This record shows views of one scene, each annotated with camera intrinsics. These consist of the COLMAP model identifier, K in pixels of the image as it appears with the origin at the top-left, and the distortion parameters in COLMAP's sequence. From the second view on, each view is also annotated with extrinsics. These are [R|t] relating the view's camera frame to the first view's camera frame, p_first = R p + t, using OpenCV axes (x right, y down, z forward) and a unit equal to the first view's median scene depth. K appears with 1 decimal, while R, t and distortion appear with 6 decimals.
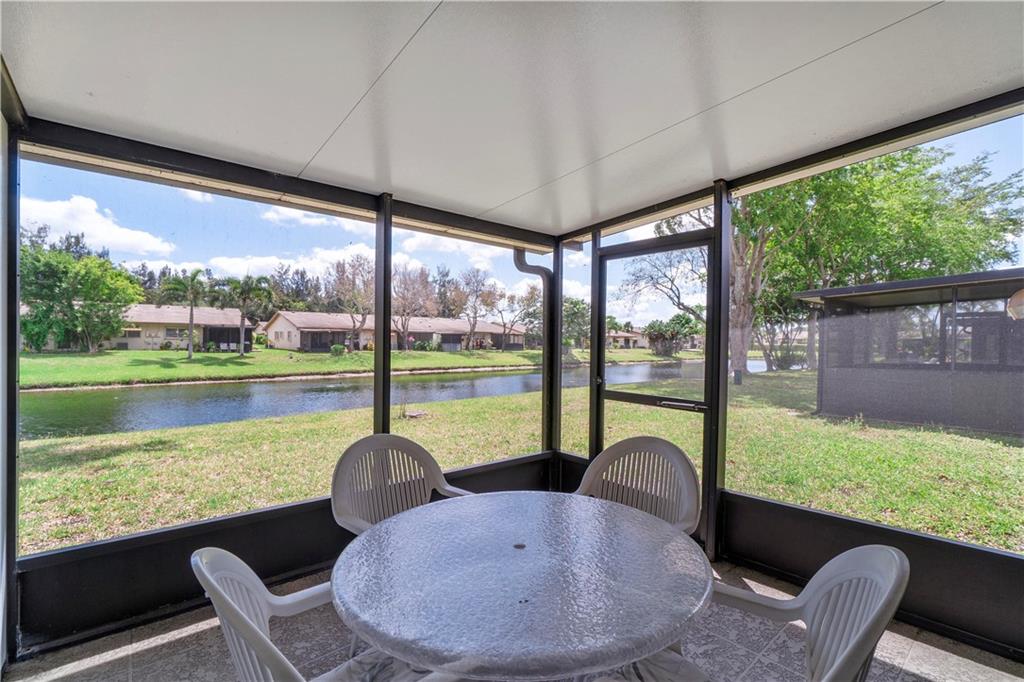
lens RADIAL K [[435.2, 0, 512.0], [0, 435.2, 341.0], [0, 0, 1]] dist [0.000940, 0.000250]
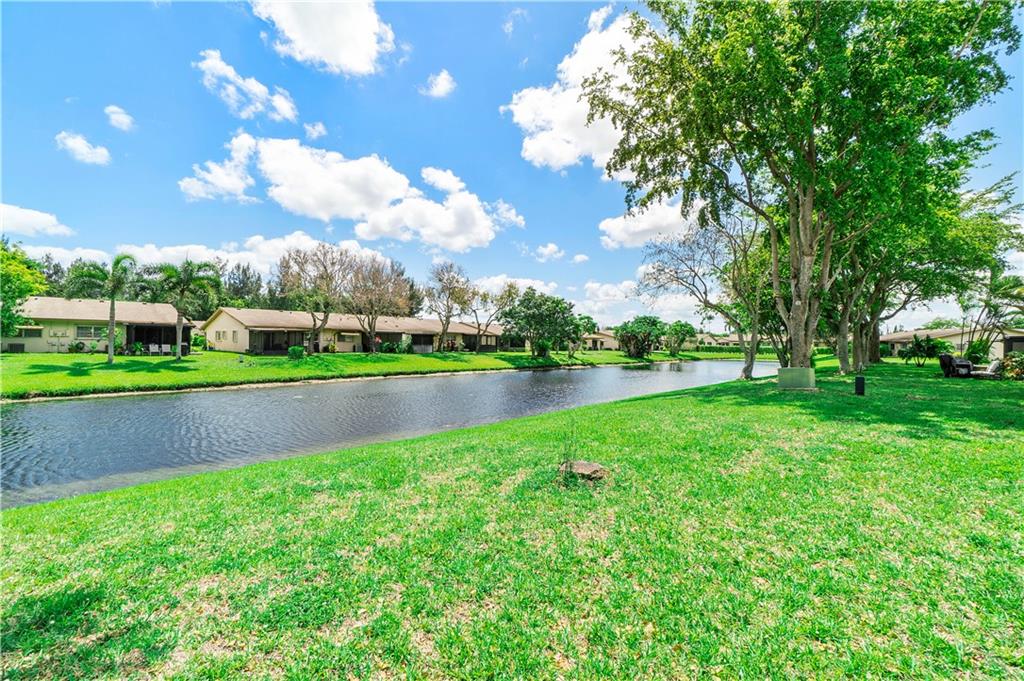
lens RADIAL K [[435.2, 0, 512.0], [0, 435.2, 340.5], [0, 0, 1]] dist [0.000940, 0.000250]
pose [[0.993439, 0.001520, 0.114353, -0.067860], [-0.000939, 0.999986, -0.005138, 0.001105], [-0.114359, 0.004997, 0.993427, 0.083146]]
